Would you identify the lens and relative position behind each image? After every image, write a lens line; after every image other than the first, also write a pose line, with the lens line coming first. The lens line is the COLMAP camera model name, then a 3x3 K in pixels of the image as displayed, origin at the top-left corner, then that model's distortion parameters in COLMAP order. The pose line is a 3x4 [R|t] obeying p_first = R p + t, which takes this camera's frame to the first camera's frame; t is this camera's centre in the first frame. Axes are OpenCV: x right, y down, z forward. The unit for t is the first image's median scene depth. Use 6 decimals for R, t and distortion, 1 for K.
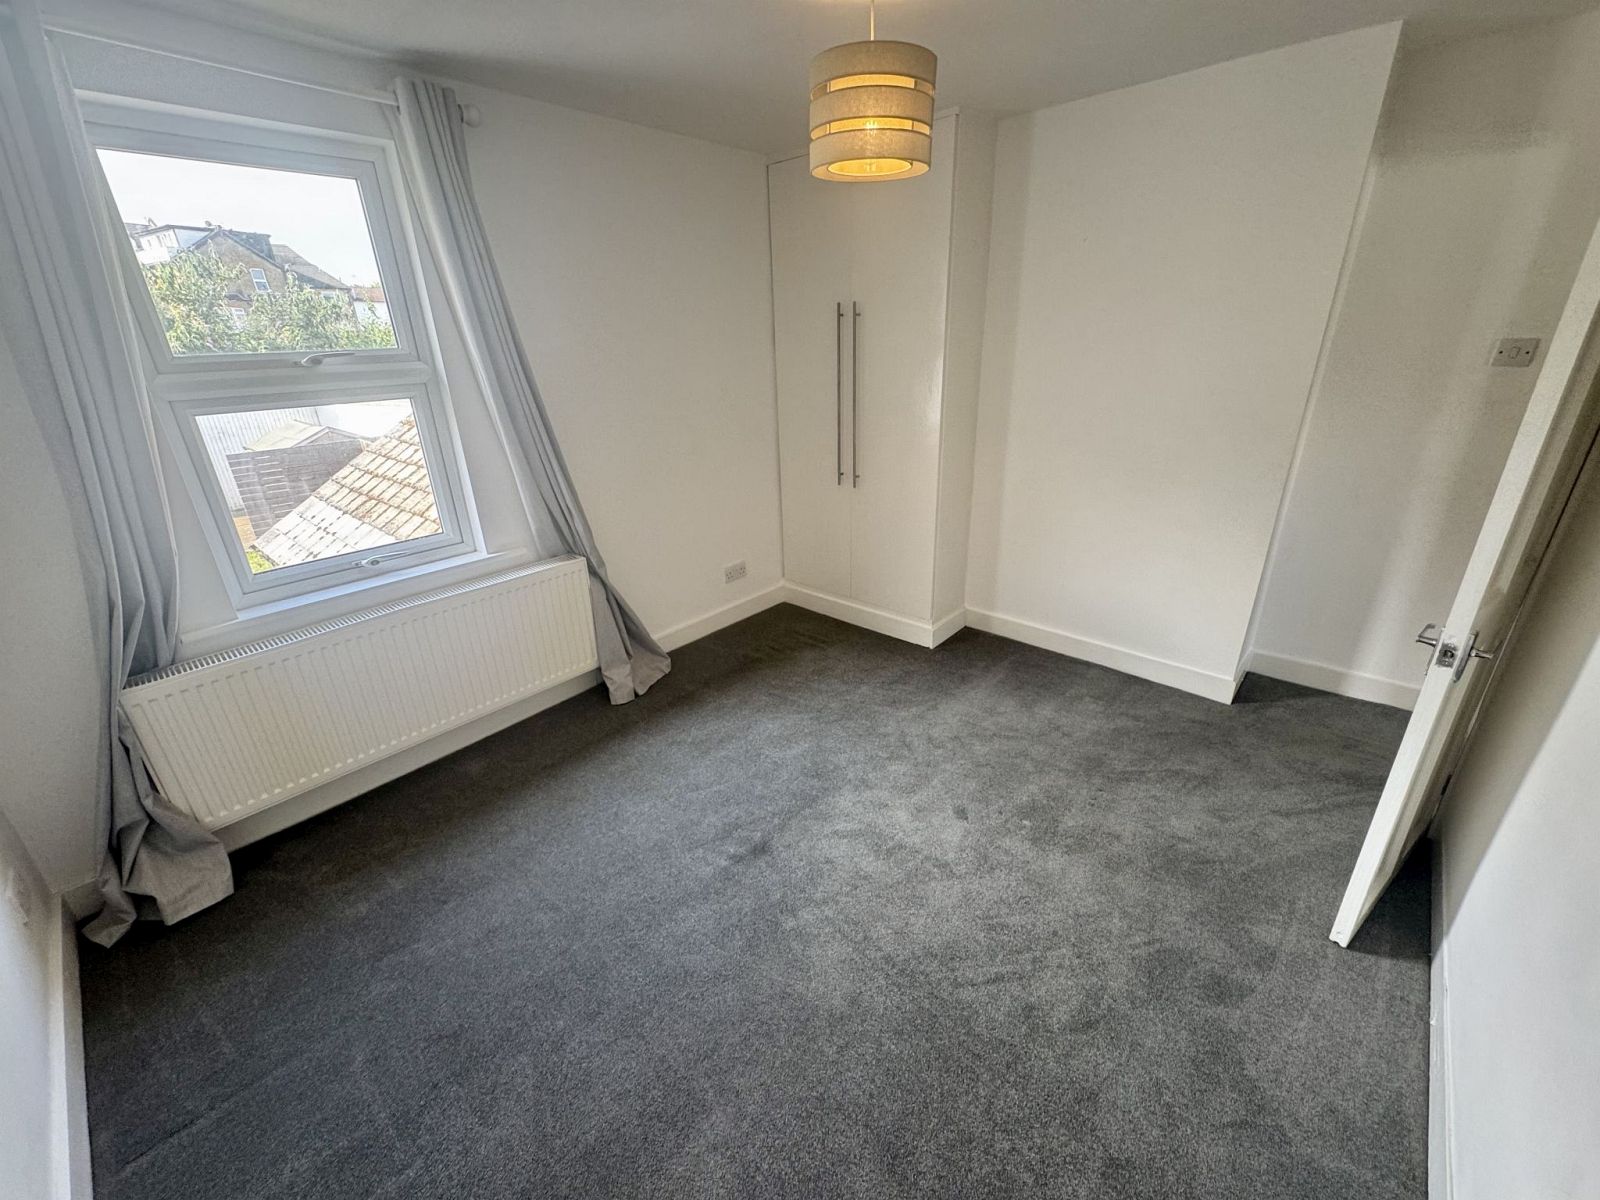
lens RADIAL K [[640.2, 0, 800.2], [0, 640.2, 602.6], [0, 0, 1]] dist [-0.004498, -0.000319]
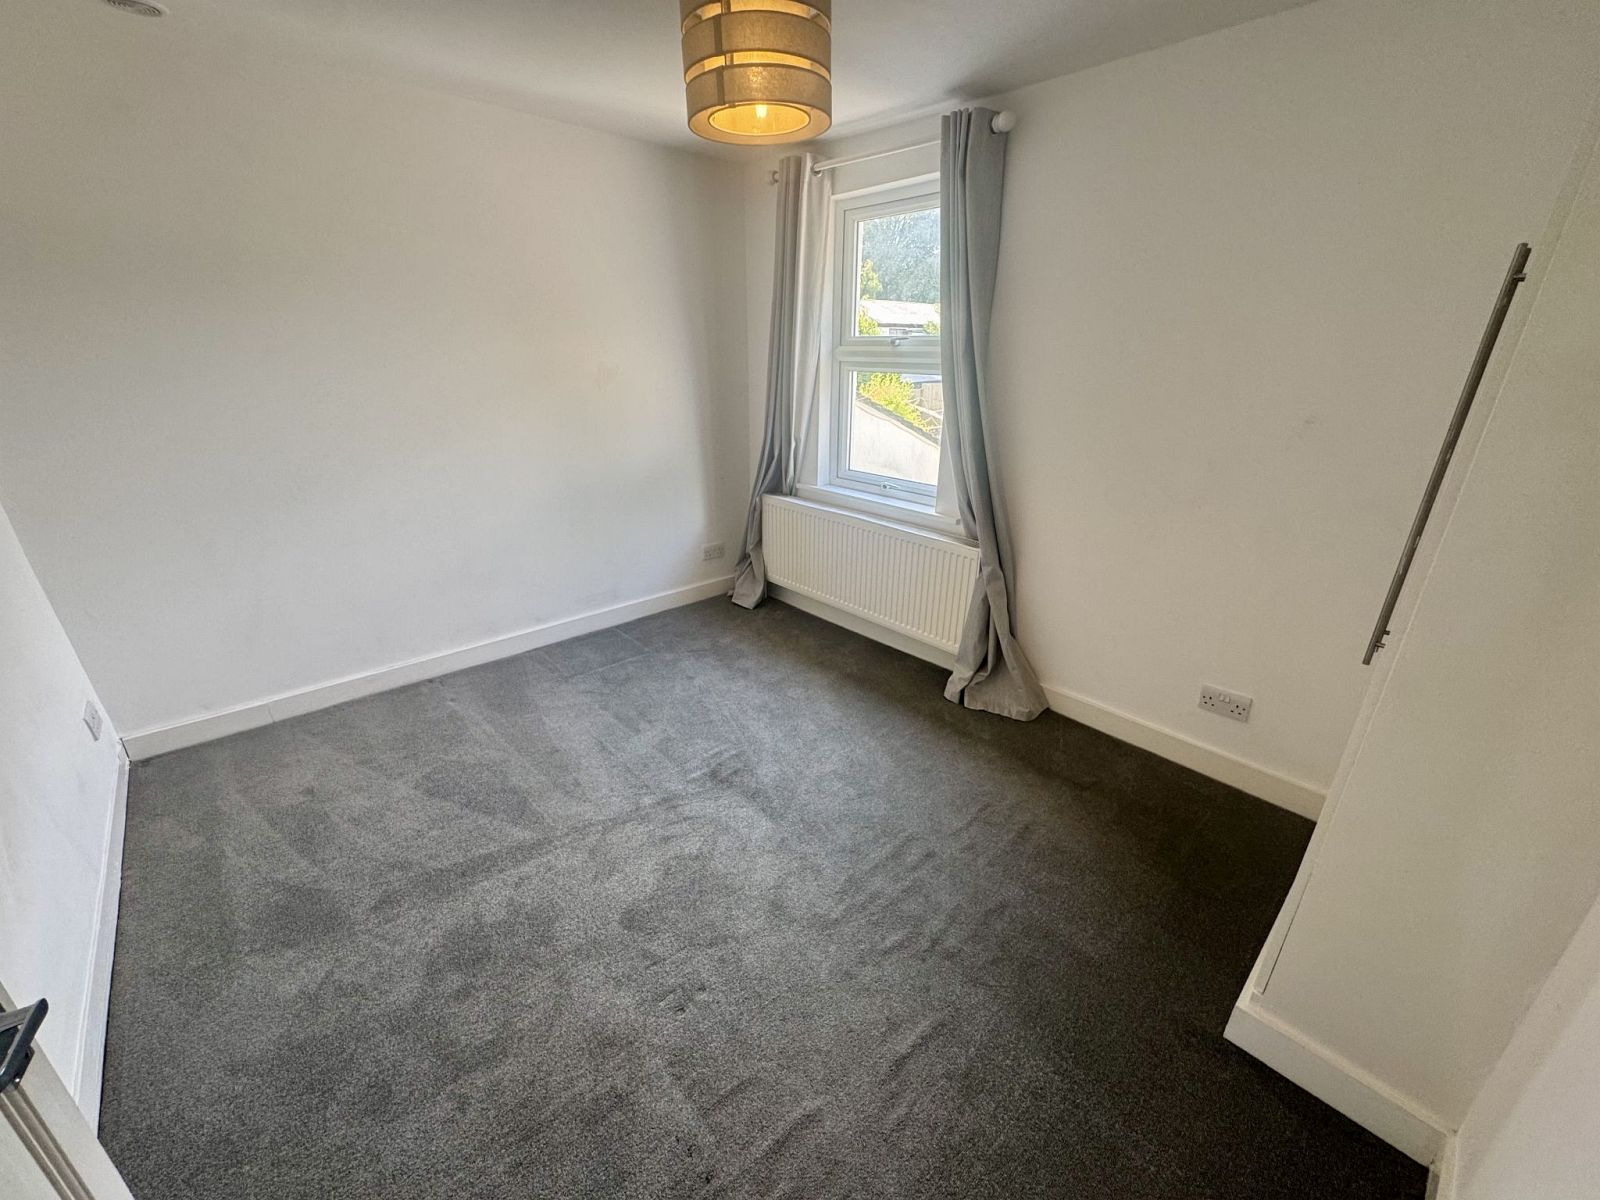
lens RADIAL K [[640.2, 0, 796.1], [0, 640.2, 601.5], [0, 0, 1]] dist [-0.004498, -0.000319]
pose [[-0.096268, 0.400575, -0.911193, 0.677764], [-0.387508, 0.828137, 0.405002, -0.318492], [0.916826, 0.392083, 0.075503, 0.742406]]
